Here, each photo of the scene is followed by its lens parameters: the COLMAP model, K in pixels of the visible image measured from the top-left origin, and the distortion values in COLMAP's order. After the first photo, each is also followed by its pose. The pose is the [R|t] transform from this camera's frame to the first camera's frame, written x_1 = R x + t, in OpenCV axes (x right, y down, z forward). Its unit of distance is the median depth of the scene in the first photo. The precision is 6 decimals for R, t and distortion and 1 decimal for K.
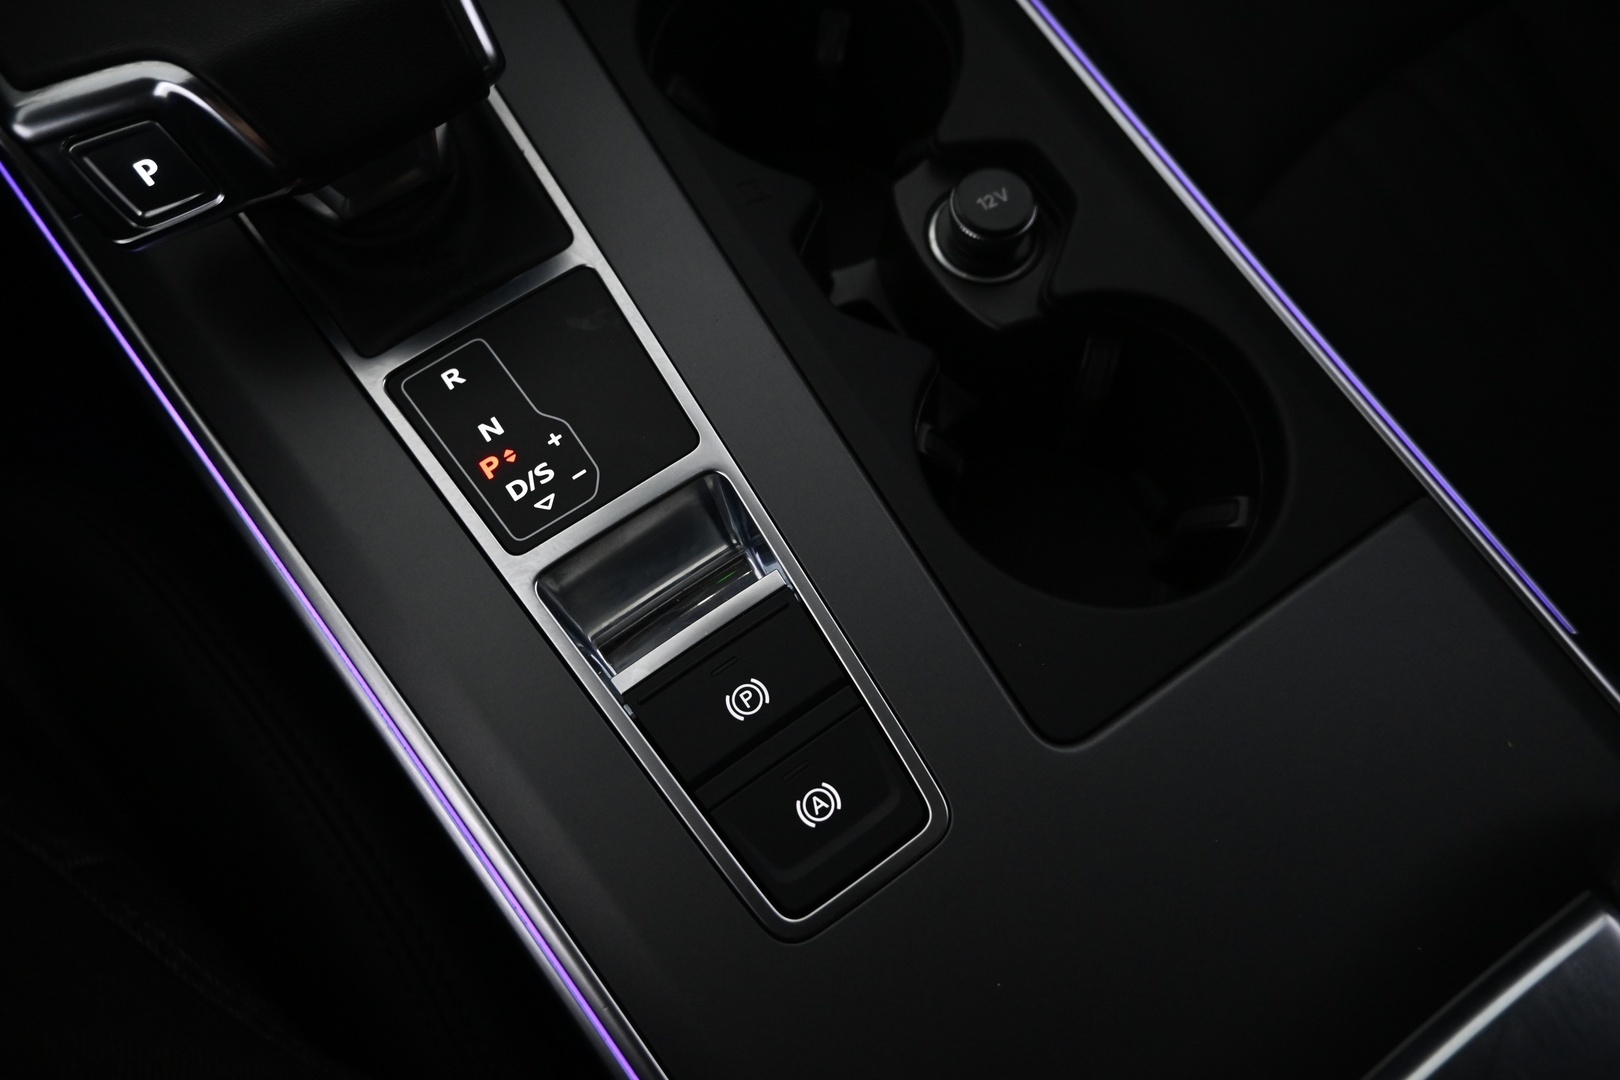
lens RADIAL K [[1093.3, 0, 821.2], [0, 1093.3, 530.5], [0, 0, 1]] dist [-0.003014, 0.000369]
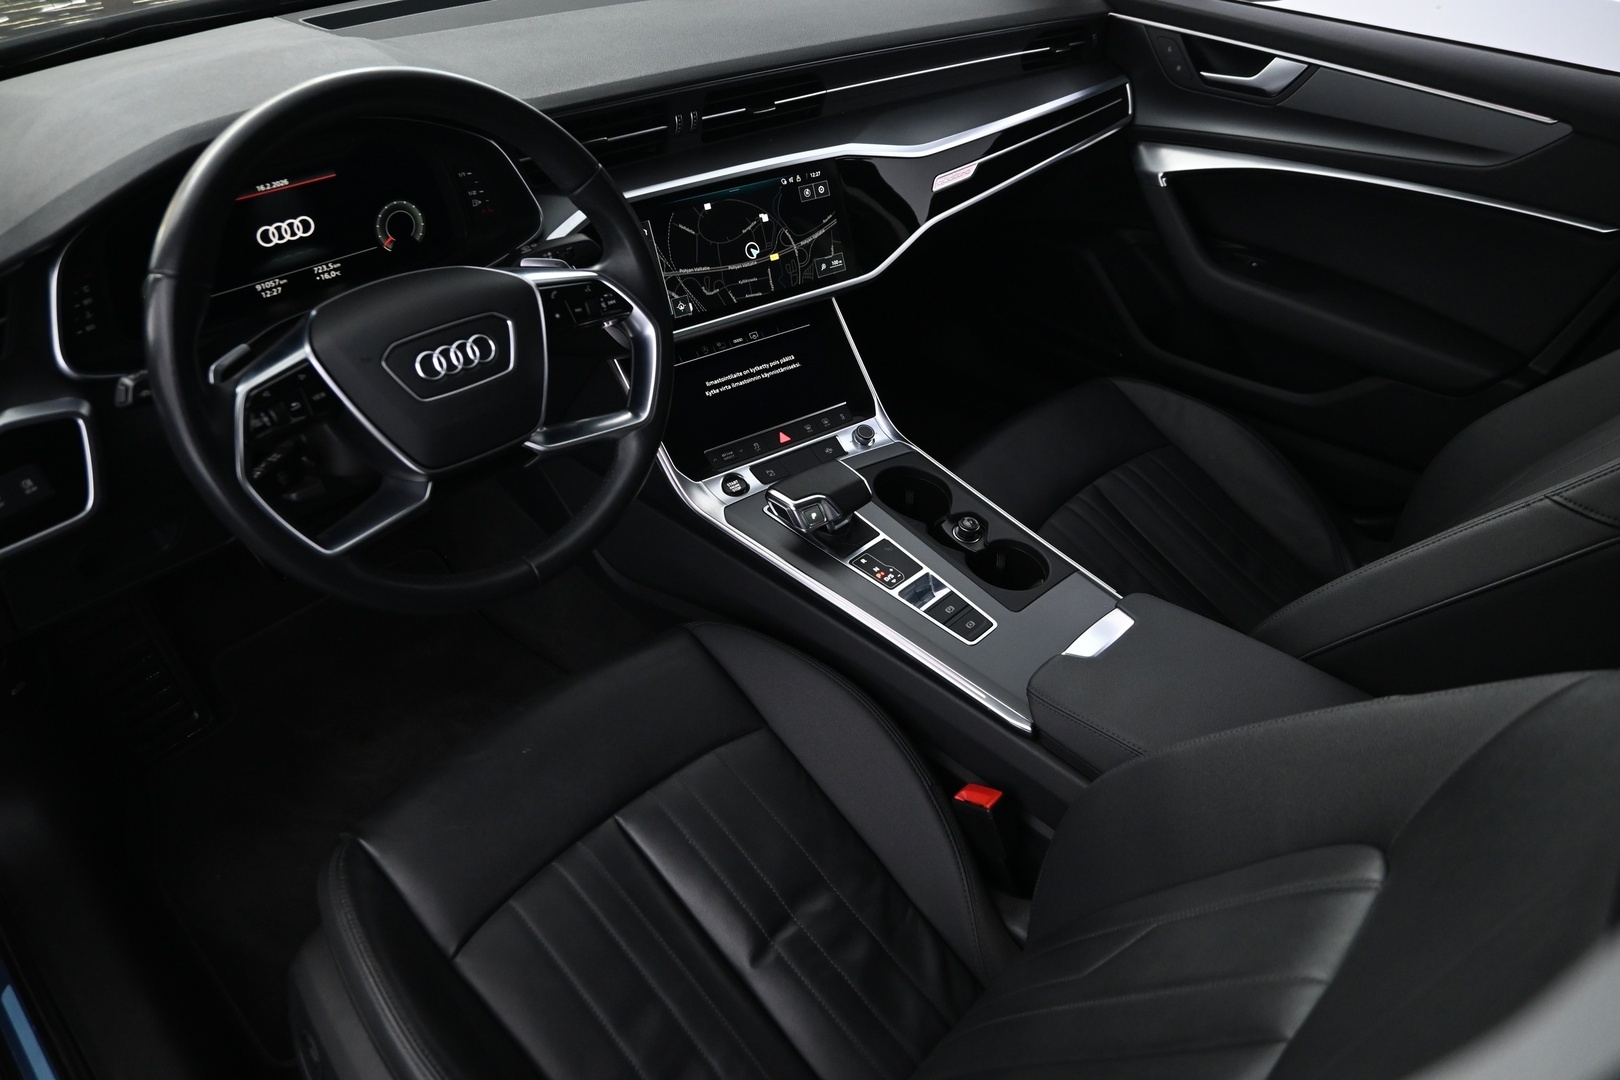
lens RADIAL K [[1093.3, 0, 808.7], [0, 1093.3, 544.1], [0, 0, 1]] dist [-0.003014, 0.000369]
pose [[0.981470, -0.063279, 0.180865, -1.371669], [0.138801, 0.885516, -0.443392, 1.748223], [-0.132102, 0.460280, 0.877890, -2.900352]]
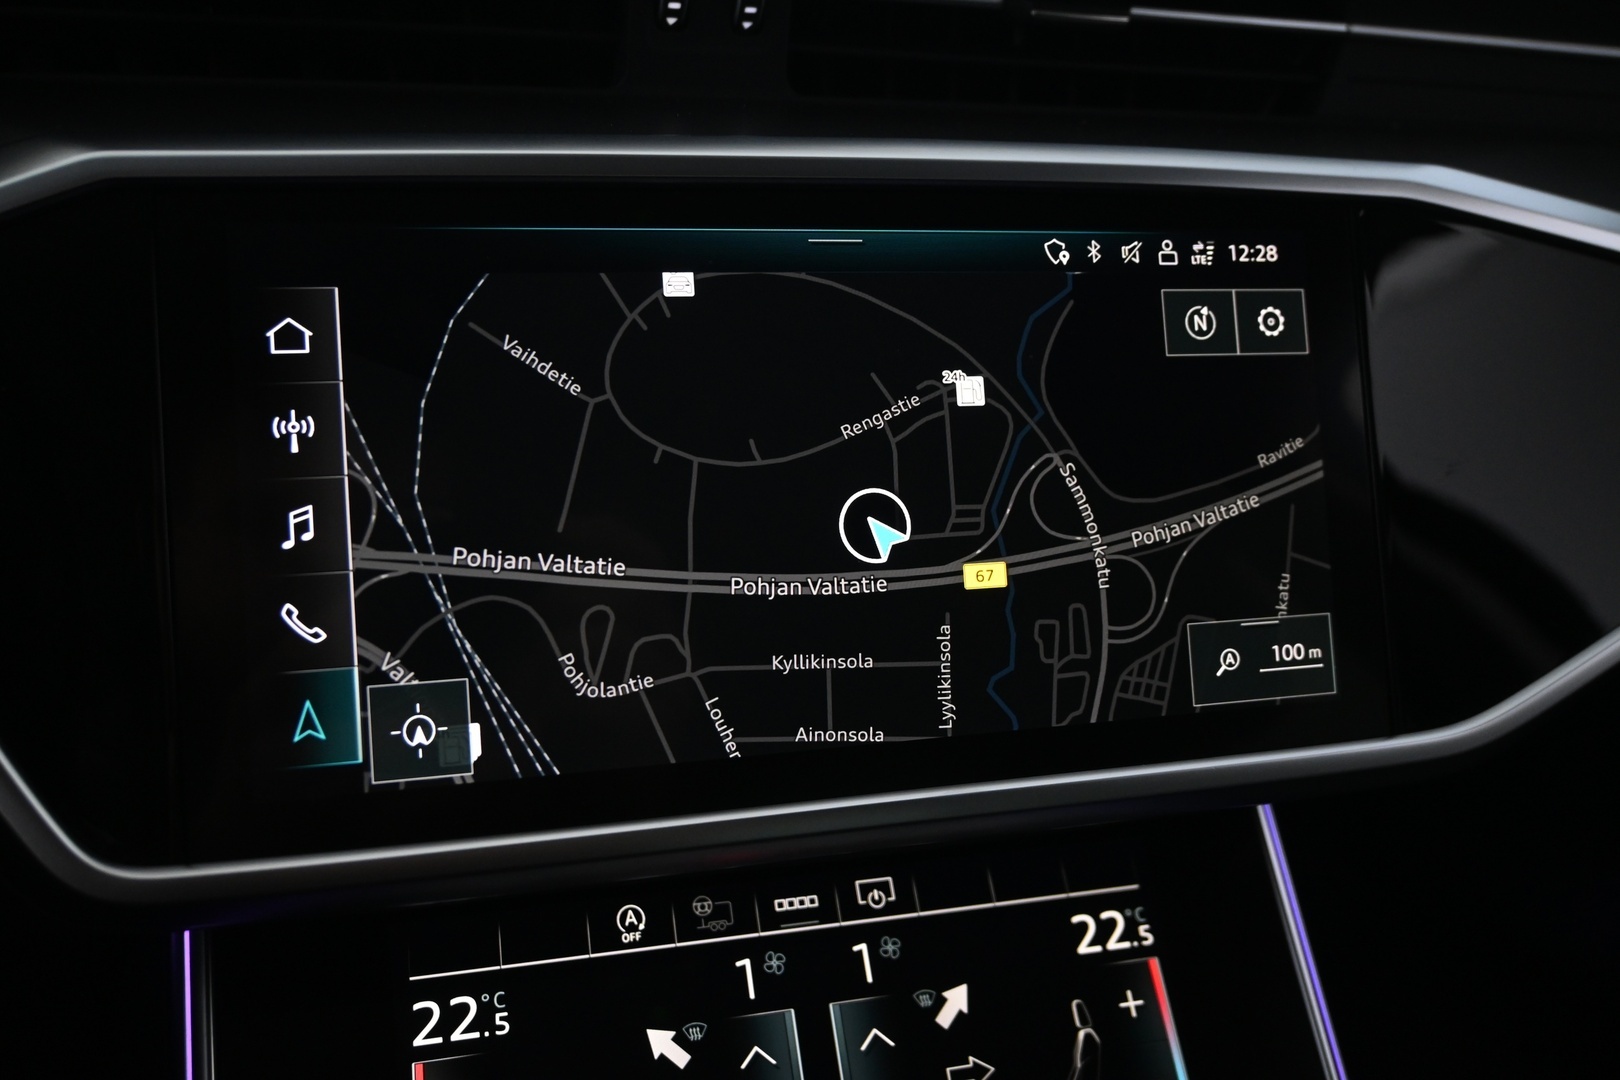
lens RADIAL K [[1335.5, 0, 811.9], [0, 1335.5, 546.3], [0, 0, 1]] dist [-0.008330, -0.003332]
pose [[0.980381, 0.142452, -0.136235, -0.573830], [-0.197110, 0.709848, -0.676213, -0.654113], [0.000378, 0.689799, 0.724000, -0.178203]]
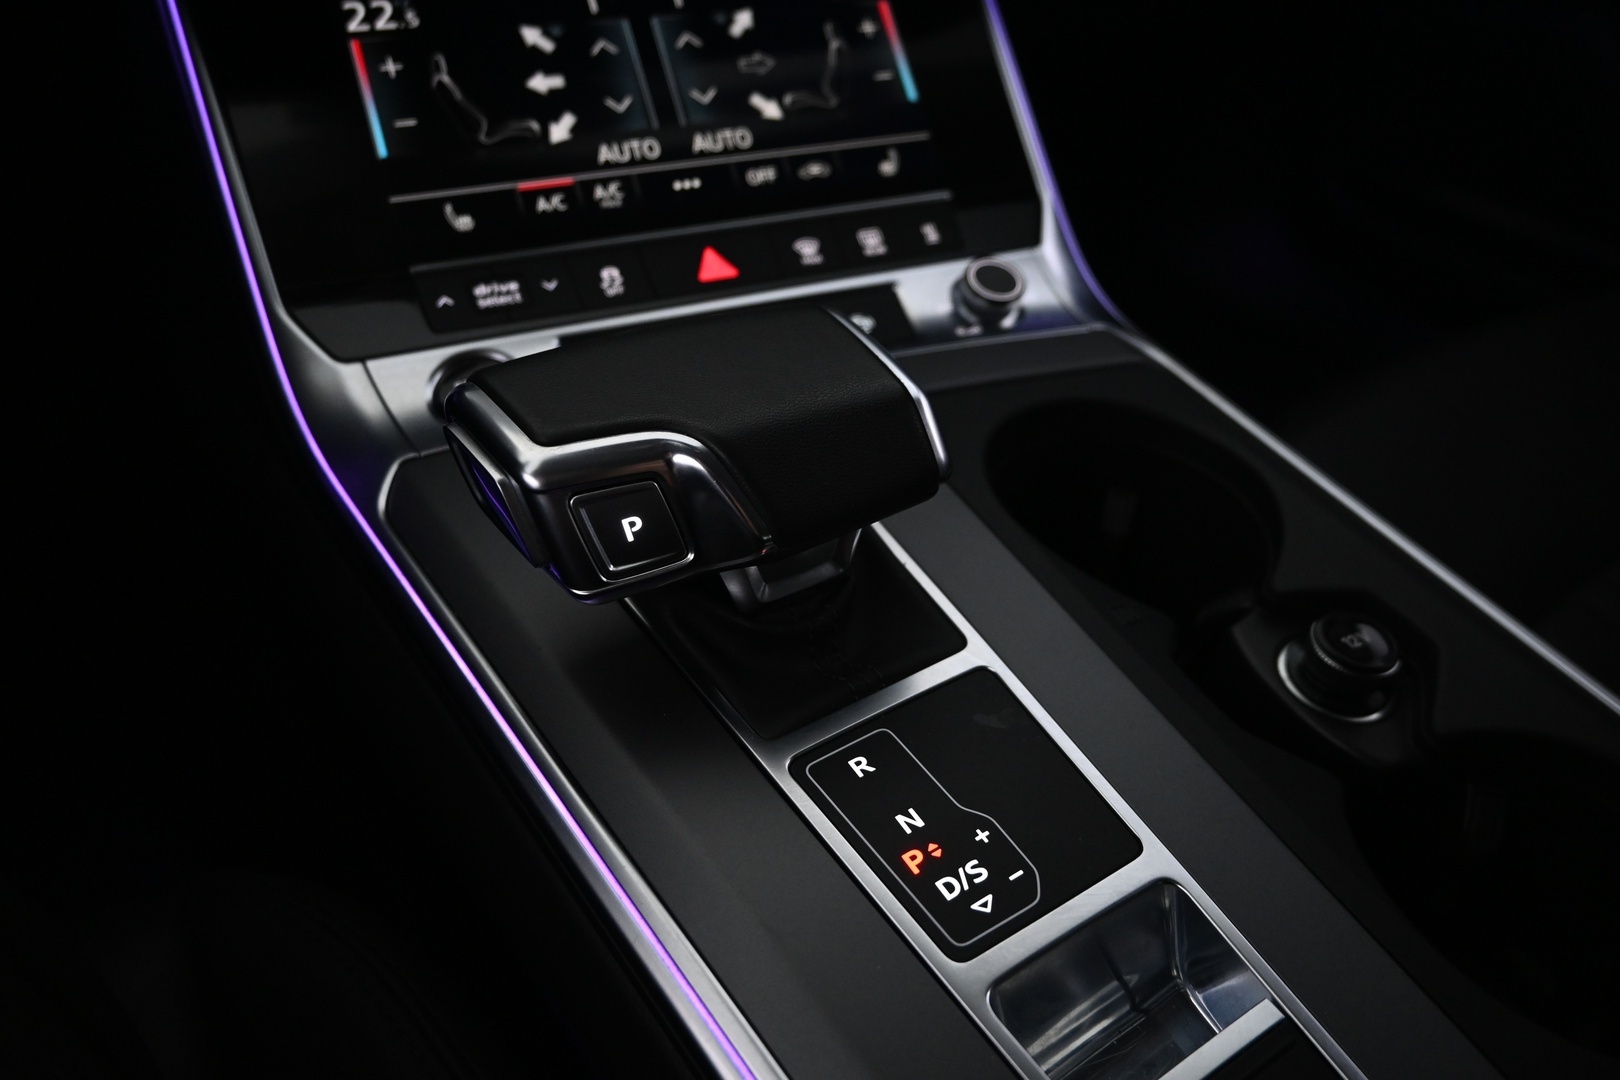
lens RADIAL K [[1093.3, 0, 810.2], [0, 1093.3, 544.0], [0, 0, 1]] dist [-0.003014, 0.000369]
pose [[0.998042, 0.062499, 0.002524, -0.405857], [-0.054150, 0.883510, -0.465273, 0.133134], [-0.031309, 0.464225, 0.885164, 0.090489]]
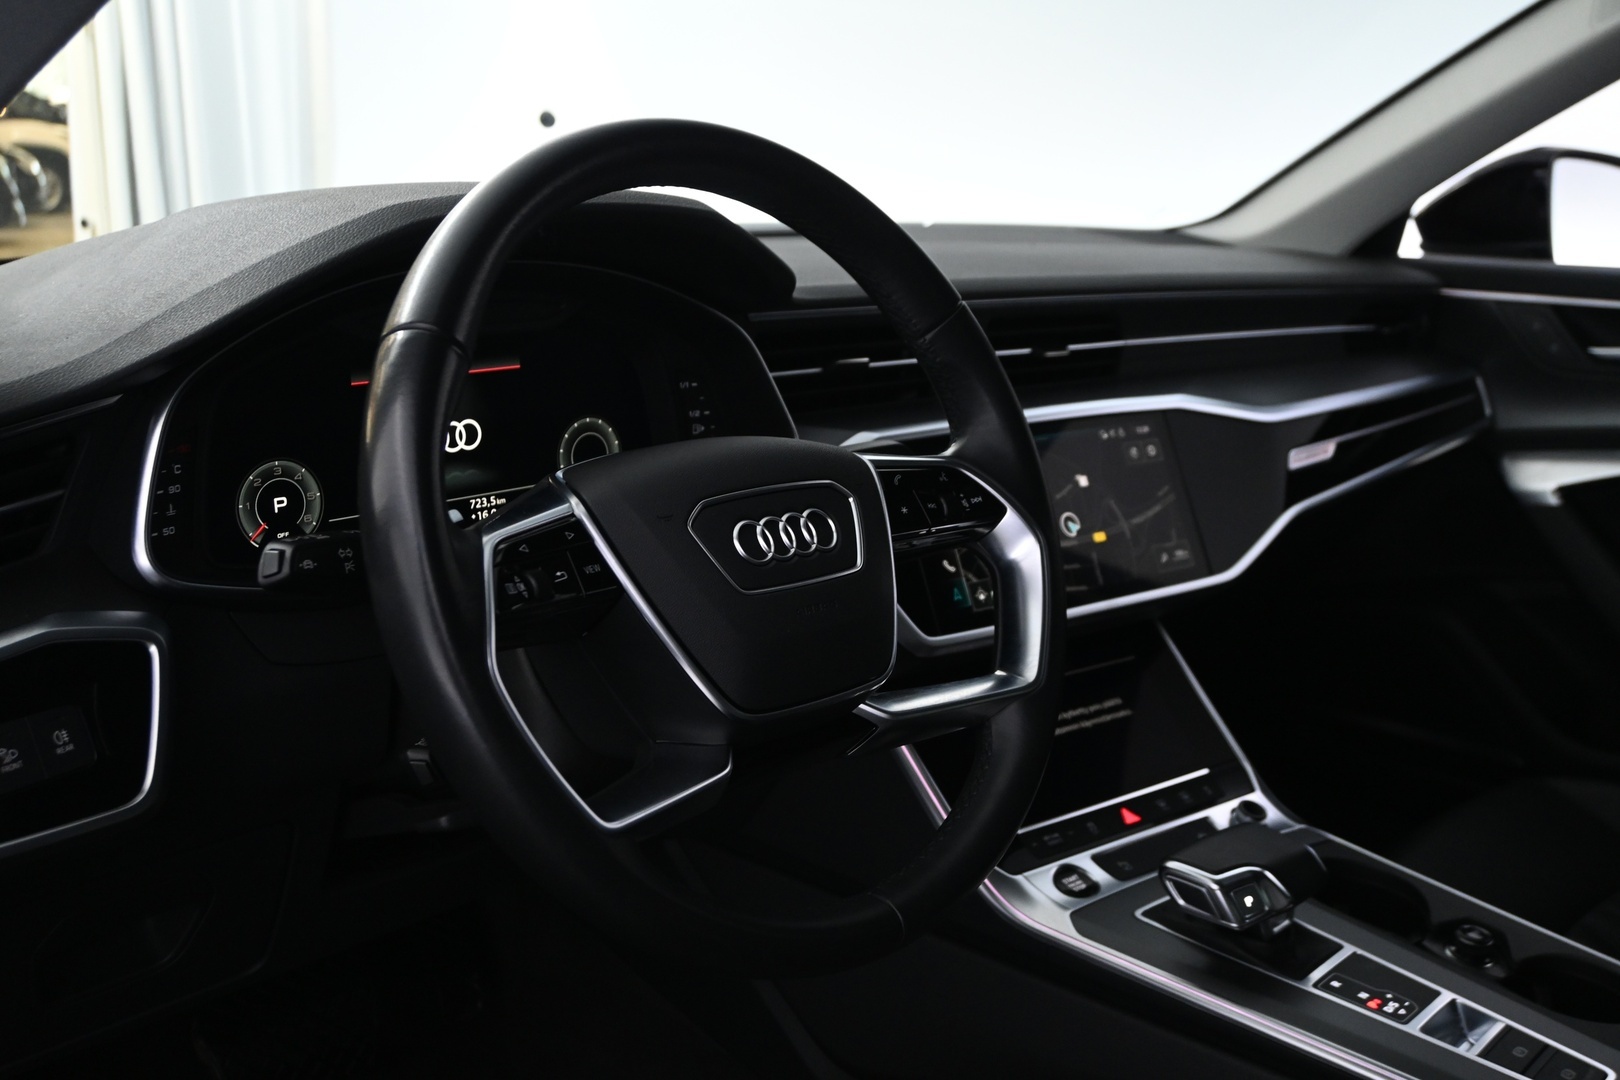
lens RADIAL K [[1579.8, 0, 804.7], [0, 1579.8, 542.1], [0, 0, 1]] dist [-0.024063, 0.000000]
pose [[0.979201, -0.005319, 0.202823, -2.325157], [0.164659, 0.604907, -0.779086, 1.914088], [-0.118545, 0.796278, 0.593201, -1.860061]]
